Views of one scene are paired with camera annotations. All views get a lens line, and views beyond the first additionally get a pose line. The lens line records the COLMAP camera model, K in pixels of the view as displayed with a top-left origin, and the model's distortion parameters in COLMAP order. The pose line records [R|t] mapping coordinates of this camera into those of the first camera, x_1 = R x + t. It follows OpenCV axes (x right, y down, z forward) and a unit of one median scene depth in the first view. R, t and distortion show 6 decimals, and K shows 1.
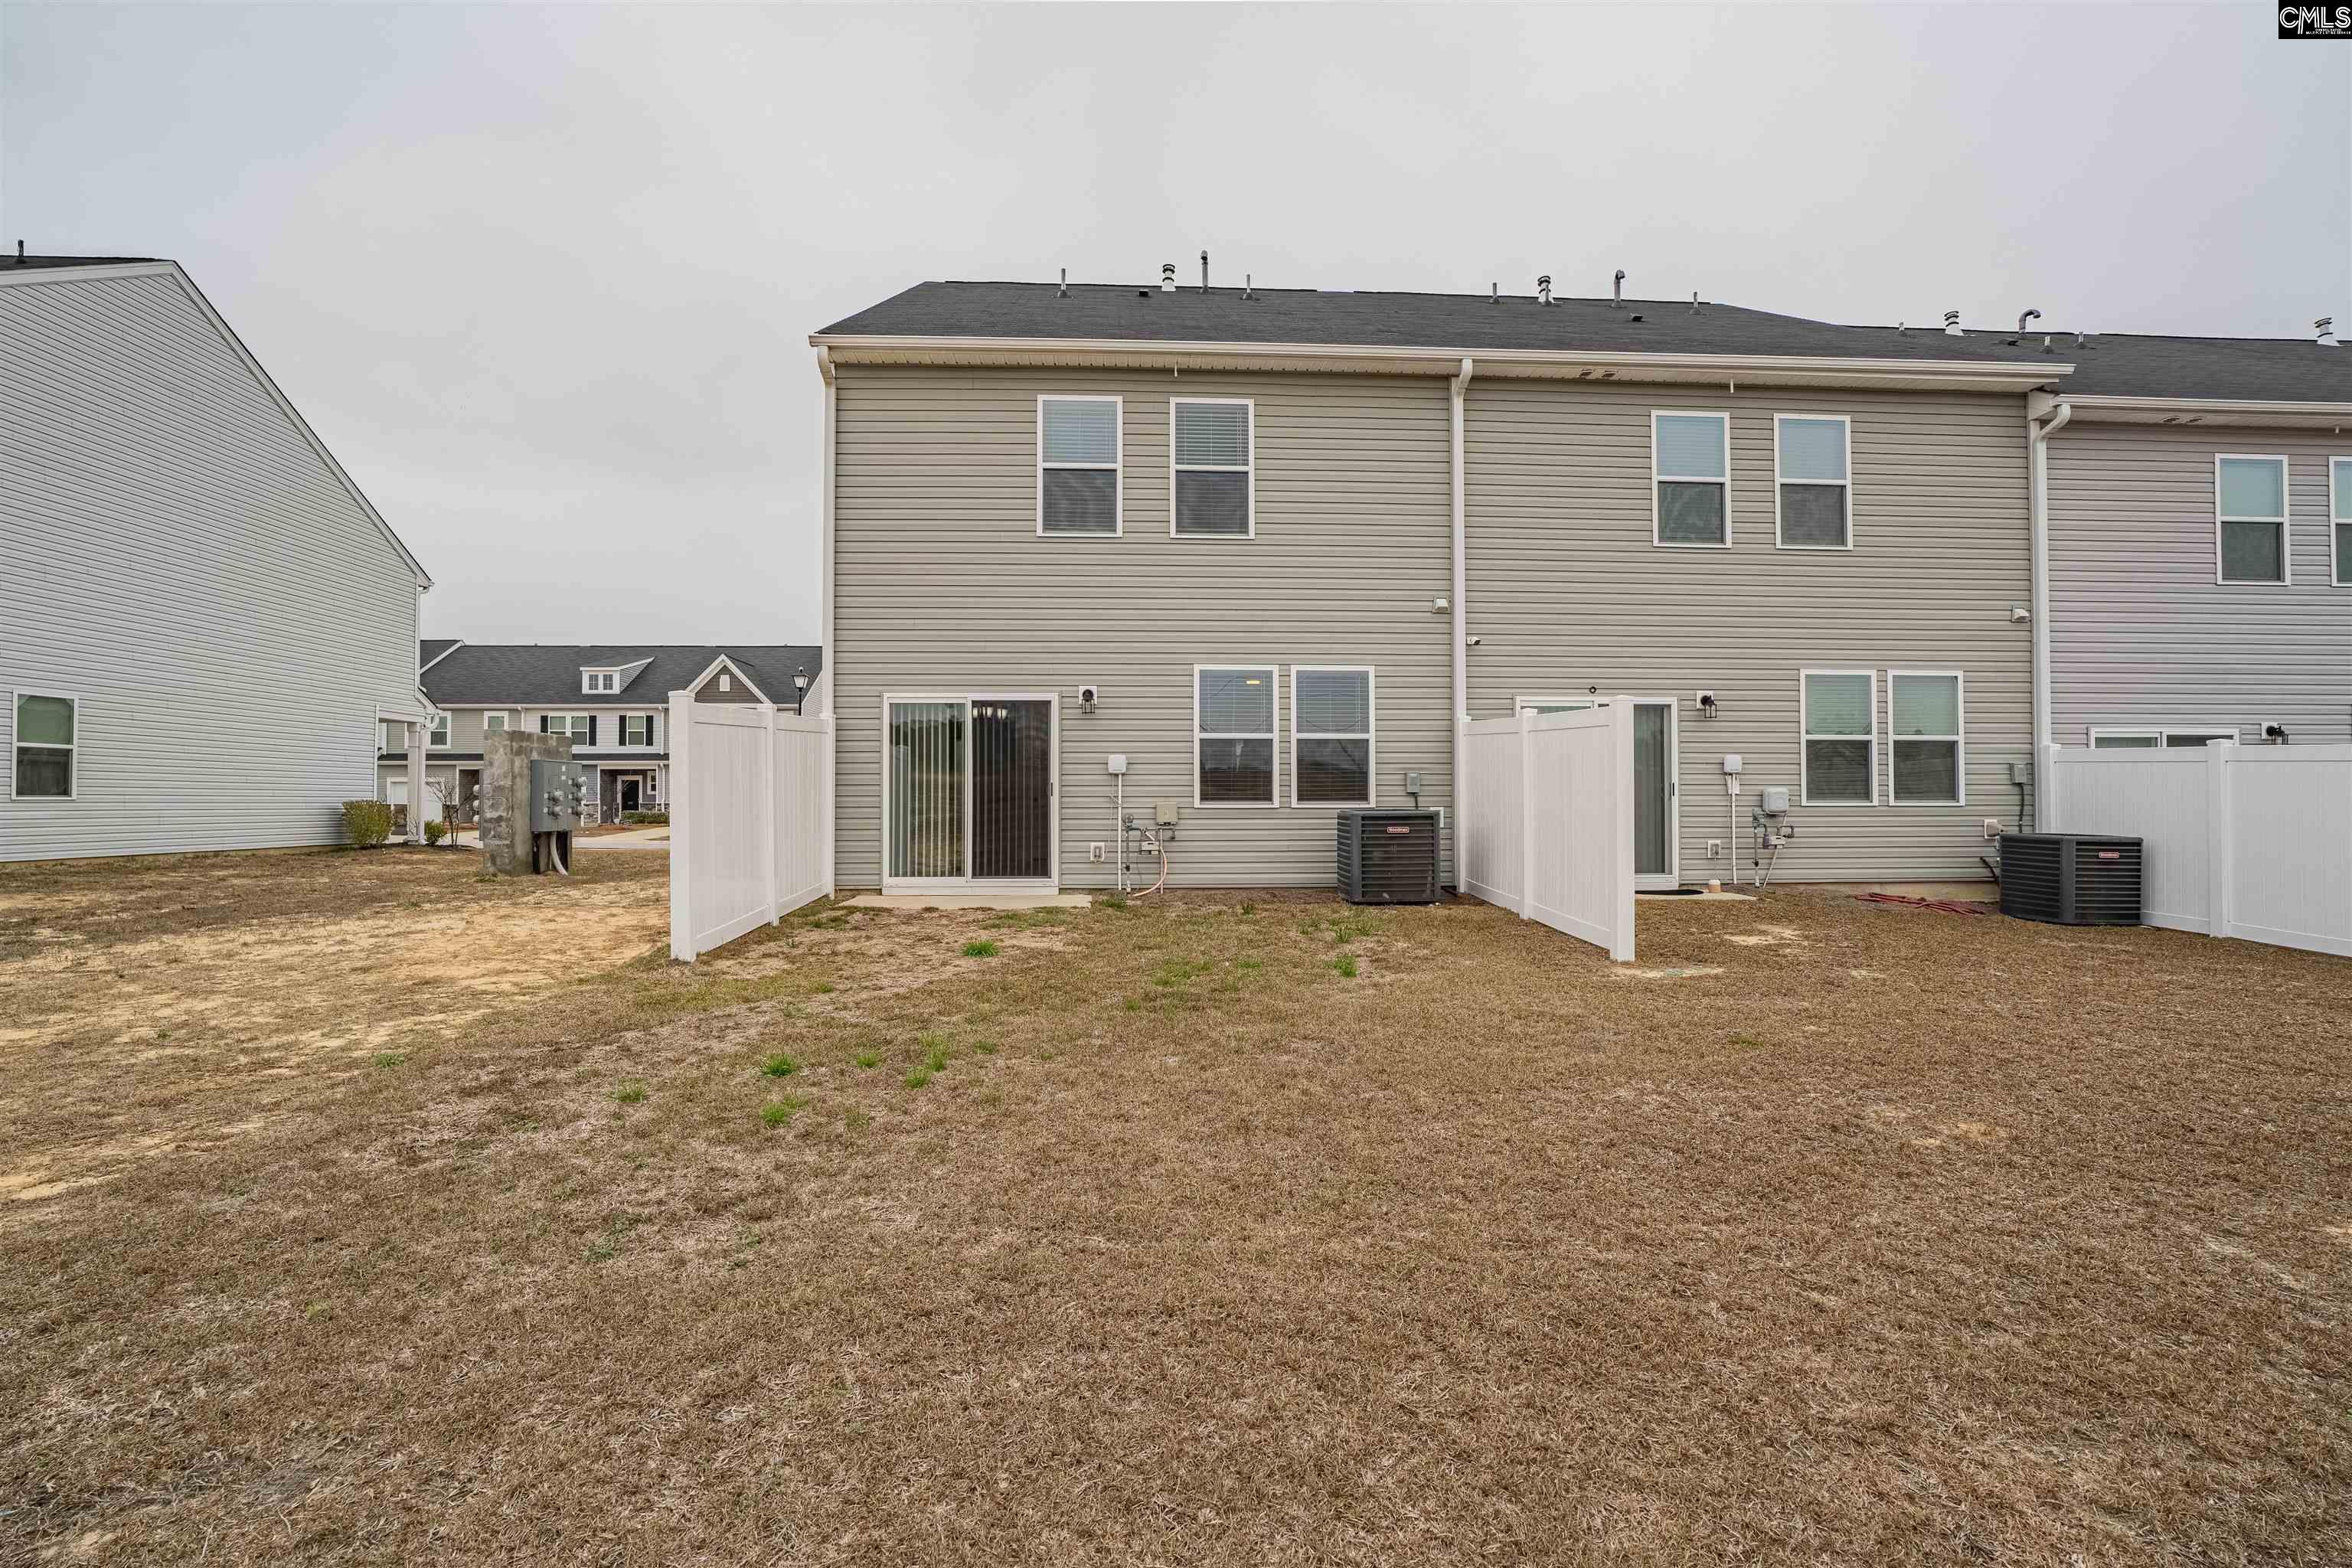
lens RADIAL K [[1065.5, 0, 1144.4], [0, 1065.5, 786.1], [0, 0, 1]] dist [-0.001296, 0.004782]
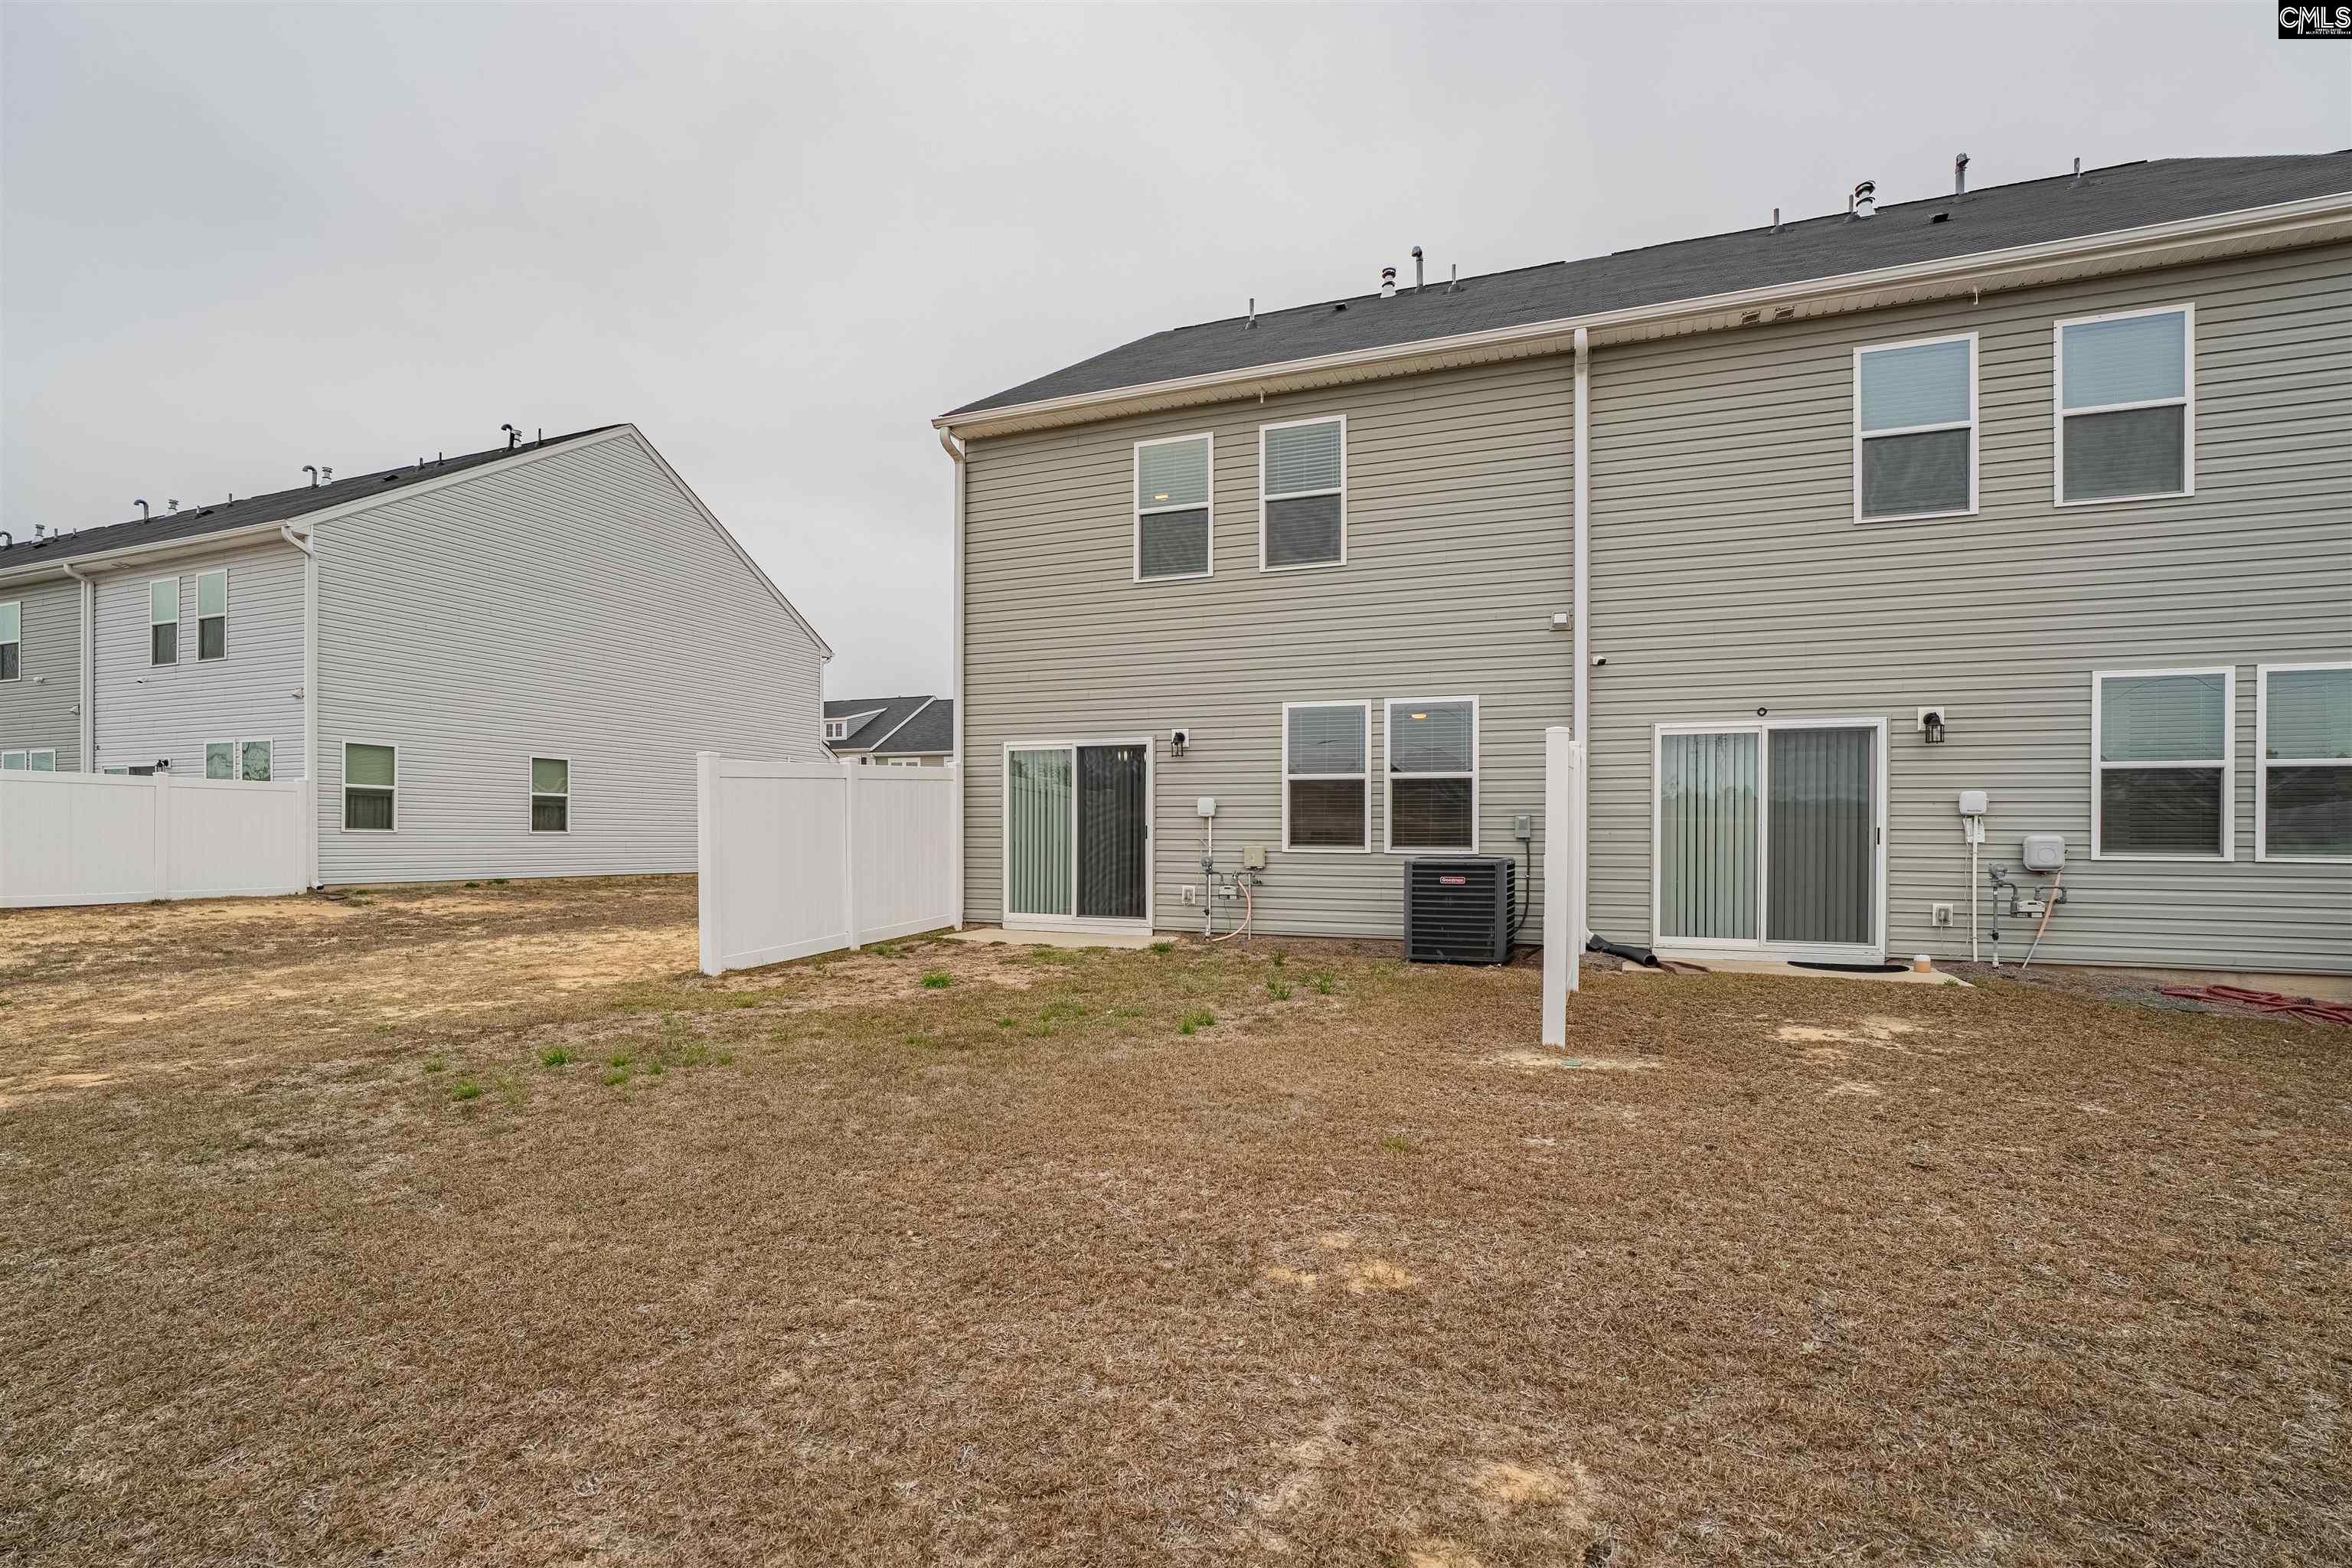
lens RADIAL K [[1079.4, 0, 1176.5], [0, 1079.4, 839.0], [0, 0, 1]] dist [0.012546, 0.000053]
pose [[0.913550, 0.008005, -0.406648, 0.354759], [-0.000537, 0.999829, 0.018475, -0.009253], [0.406727, -0.016659, 0.913398, 0.069800]]
